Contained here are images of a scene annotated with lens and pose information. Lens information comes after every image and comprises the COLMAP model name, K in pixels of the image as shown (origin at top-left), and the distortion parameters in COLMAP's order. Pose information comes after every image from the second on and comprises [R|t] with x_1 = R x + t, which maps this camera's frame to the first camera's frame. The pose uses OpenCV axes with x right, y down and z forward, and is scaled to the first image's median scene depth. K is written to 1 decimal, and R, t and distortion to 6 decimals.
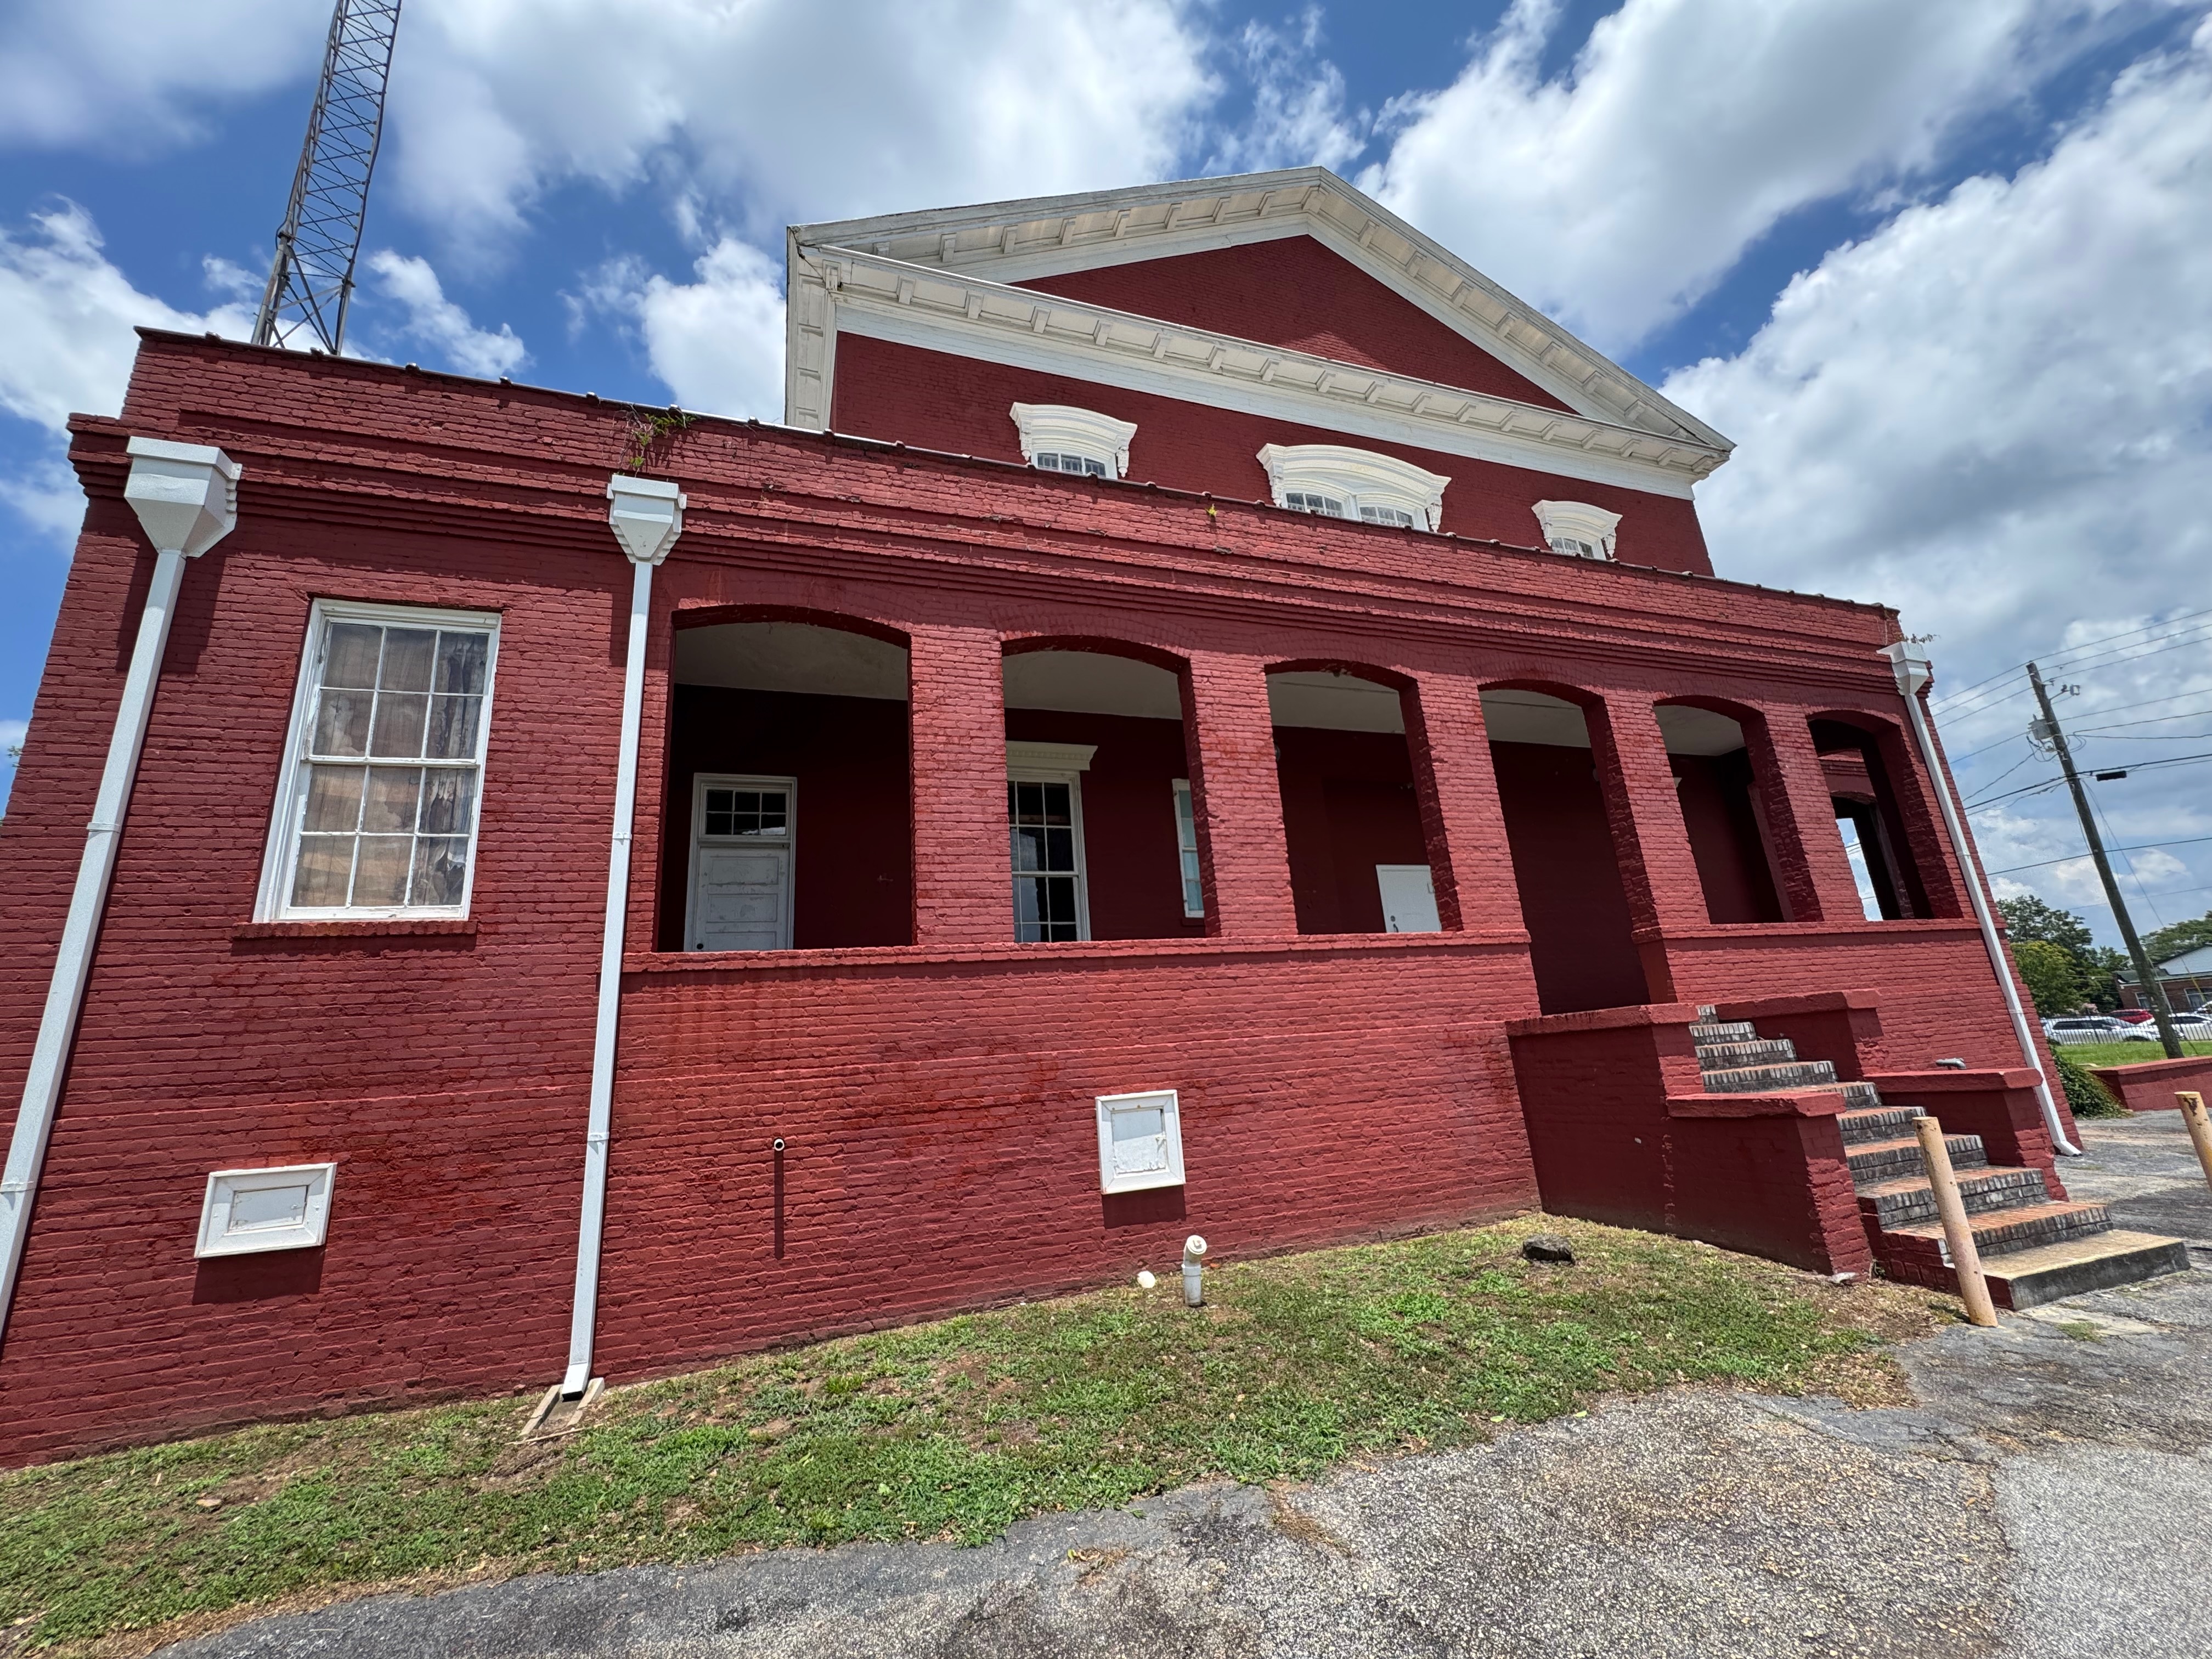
lens RADIAL K [[882.2, 0, 1060.4], [0, 882.2, 834.9], [0, 0, 1]] dist [-0.001172, 0.000088]
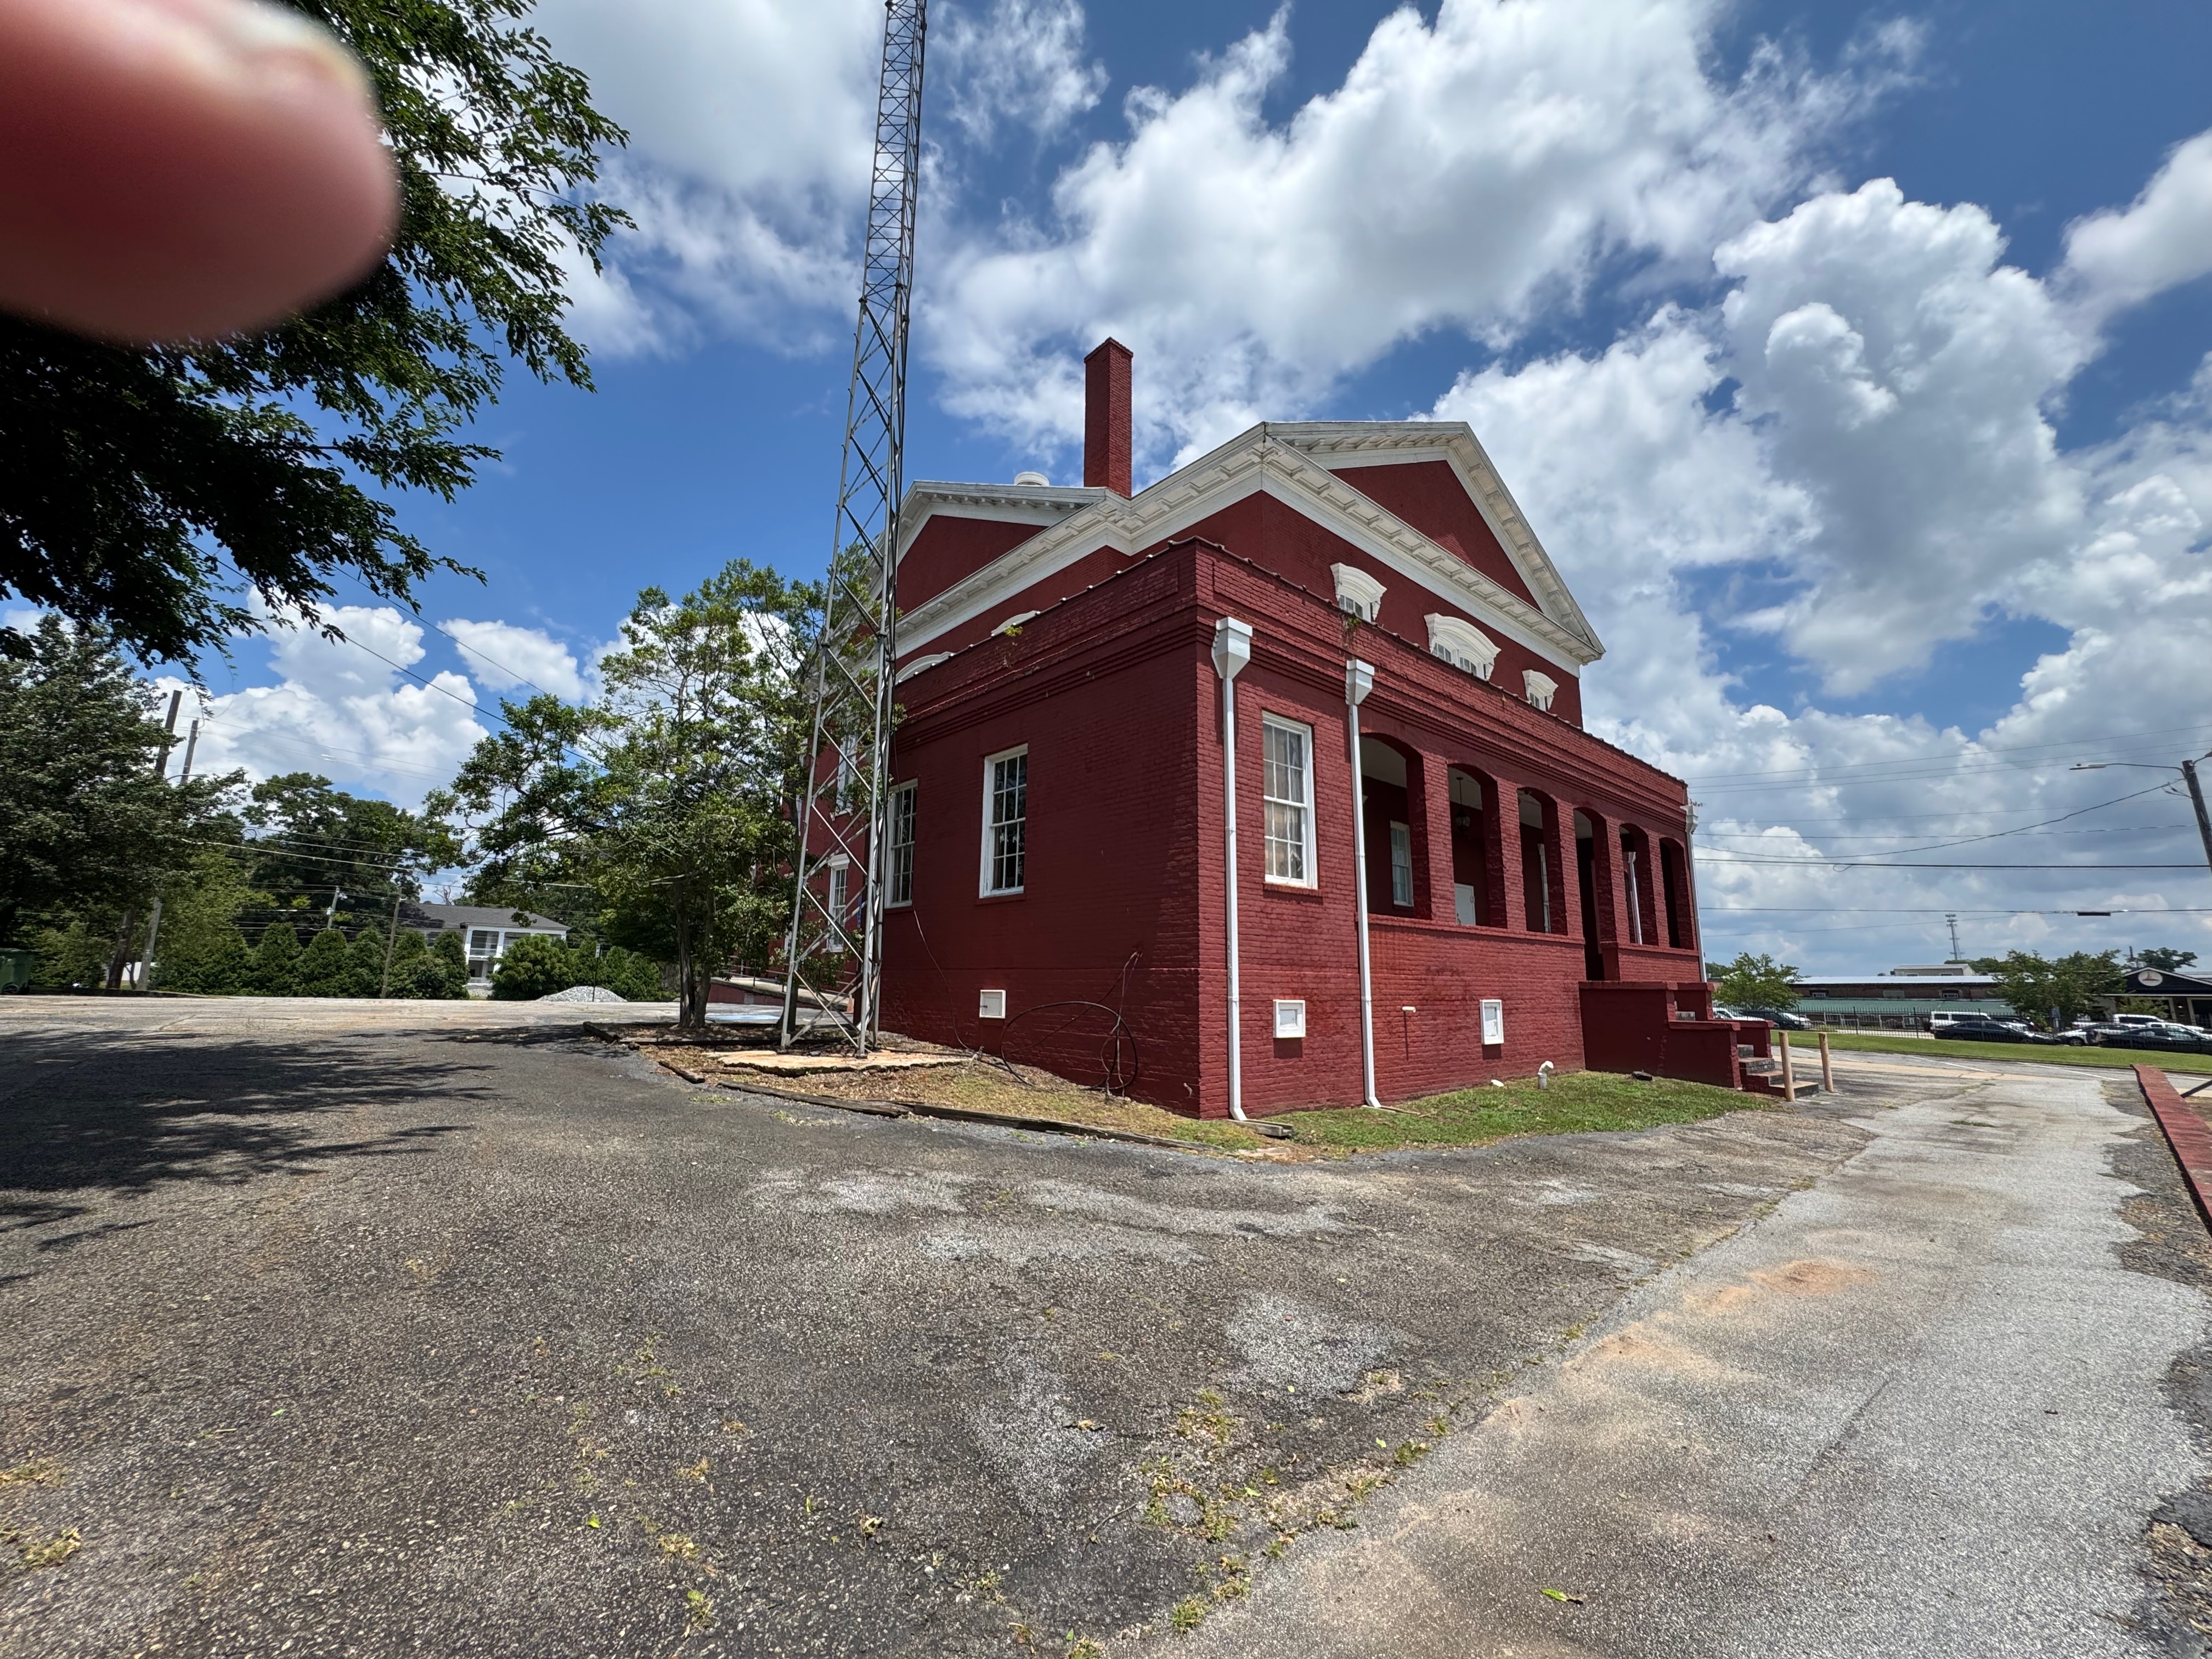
lens RADIAL K [[882.2, 0, 1060.4], [0, 882.2, 834.9], [0, 0, 1]] dist [-0.001172, 0.000088]
pose [[0.926258, 0.146647, 0.347191, -0.889895], [-0.175959, 0.982900, 0.054277, -0.015442], [-0.333295, -0.111366, 0.936222, -0.313542]]
